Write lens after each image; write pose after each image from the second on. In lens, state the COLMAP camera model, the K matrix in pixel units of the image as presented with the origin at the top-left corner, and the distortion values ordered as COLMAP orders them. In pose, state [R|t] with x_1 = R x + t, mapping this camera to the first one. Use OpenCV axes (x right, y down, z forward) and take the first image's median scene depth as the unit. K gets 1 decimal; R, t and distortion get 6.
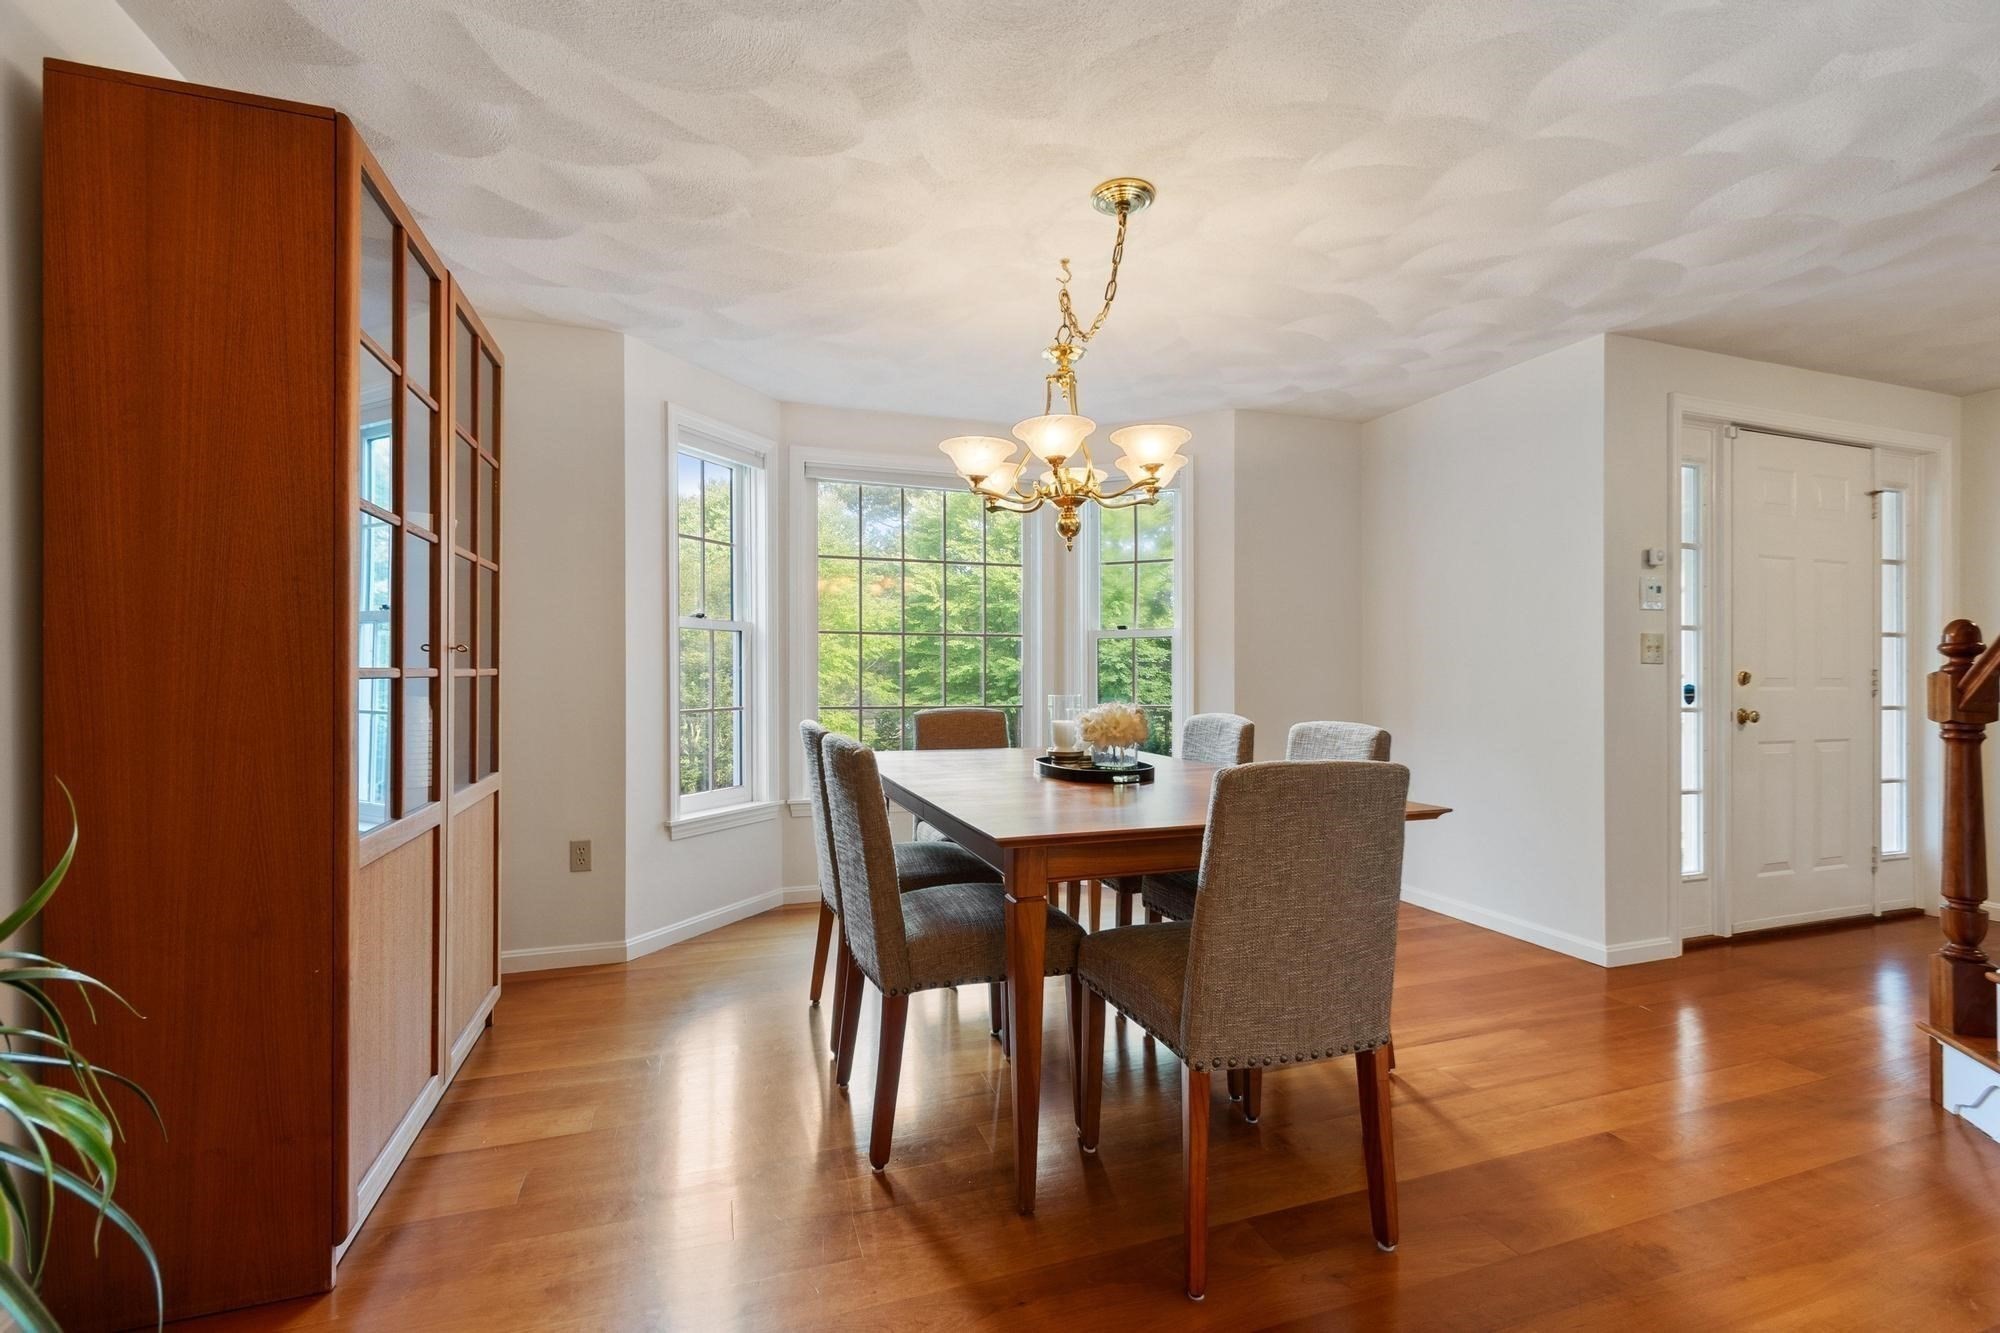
lens RADIAL K [[861.1, 0, 1000.0], [0, 861.1, 666.5], [0, 0, 1]] dist [-0.000172, 0.000035]
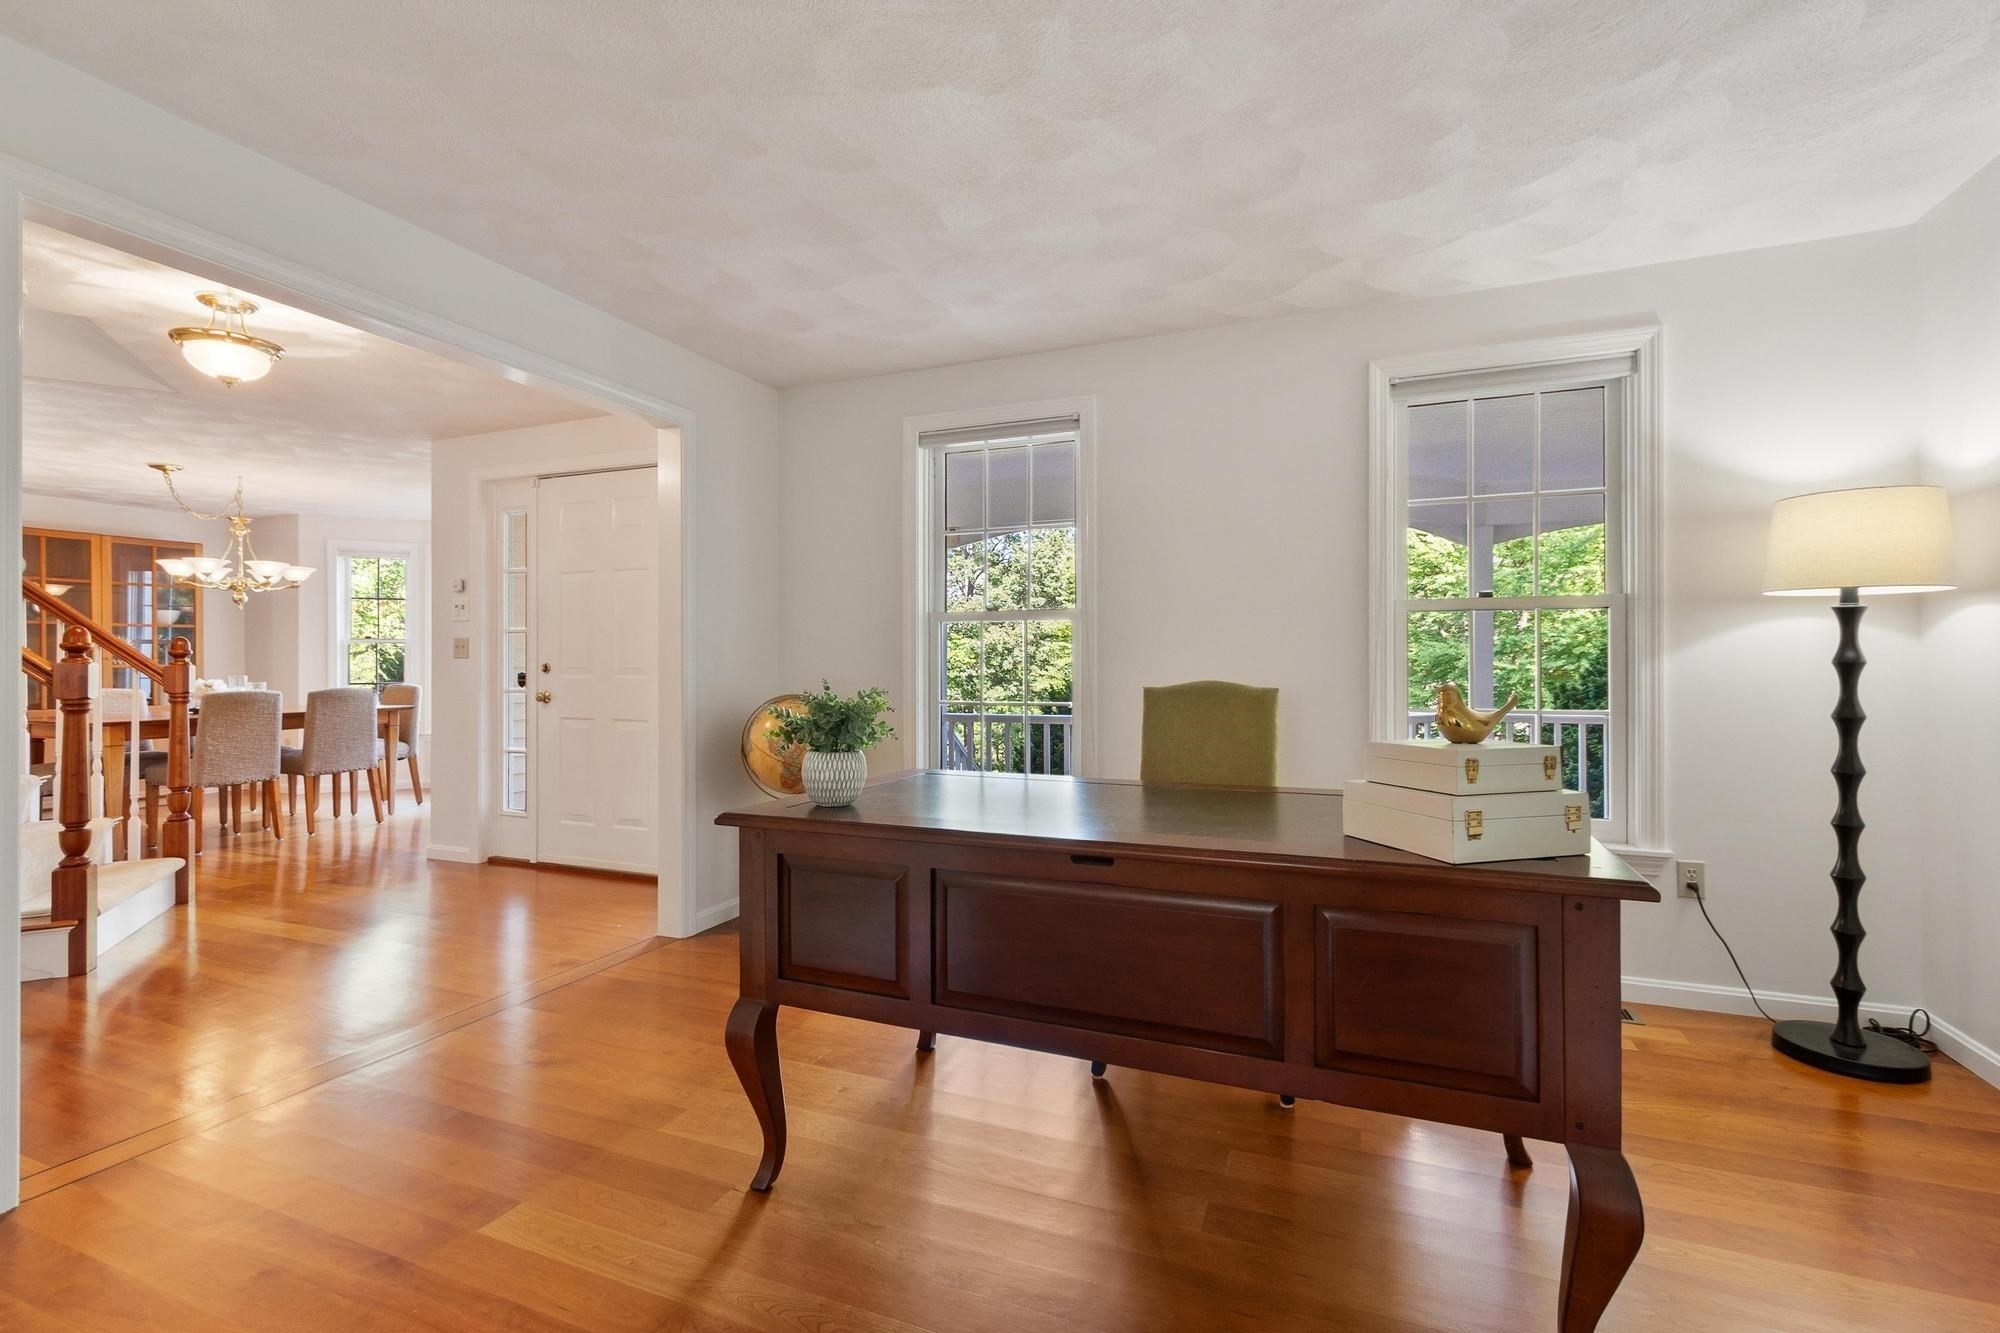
lens RADIAL K [[861.1, 0, 1000.0], [0, 861.1, 666.5], [0, 0, 1]] dist [-0.000172, 0.000035]
pose [[0.753240, 0.000447, -0.657745, 2.254285], [0.005194, 0.999965, 0.006627, 0.005942], [0.657725, -0.008408, 0.753211, 0.472796]]
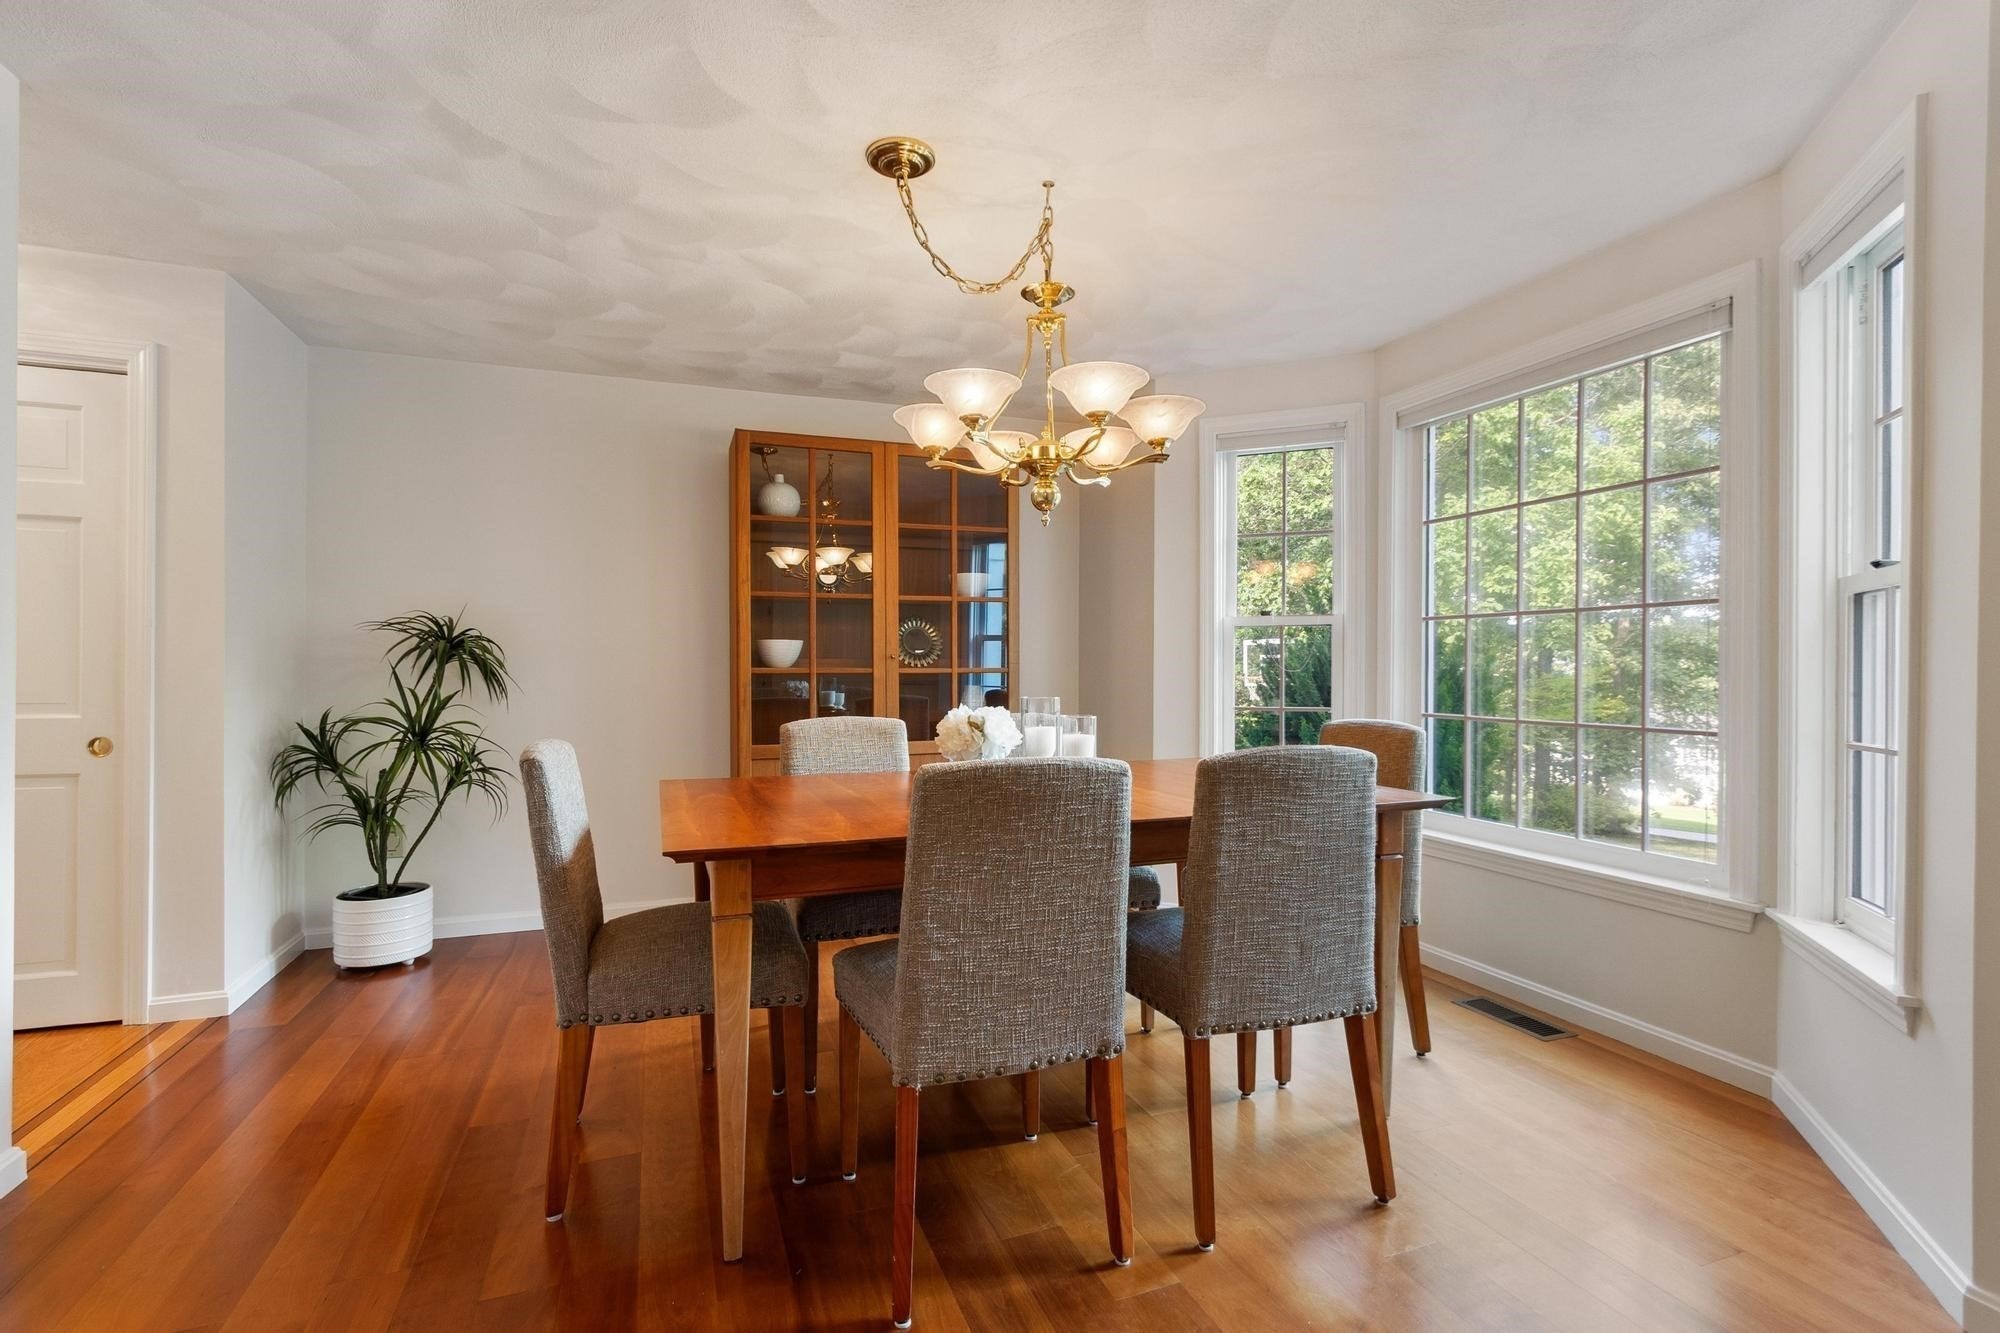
lens RADIAL K [[957.6, 0, 1000.0], [0, 957.6, 666.5], [0, 0, 1]] dist [0.000340, 0.000008]
pose [[0.025582, -0.002867, -0.999669, 0.796330], [0.002633, 0.999993, -0.002801, 0.007257], [0.999669, -0.002560, 0.025589, 0.702861]]
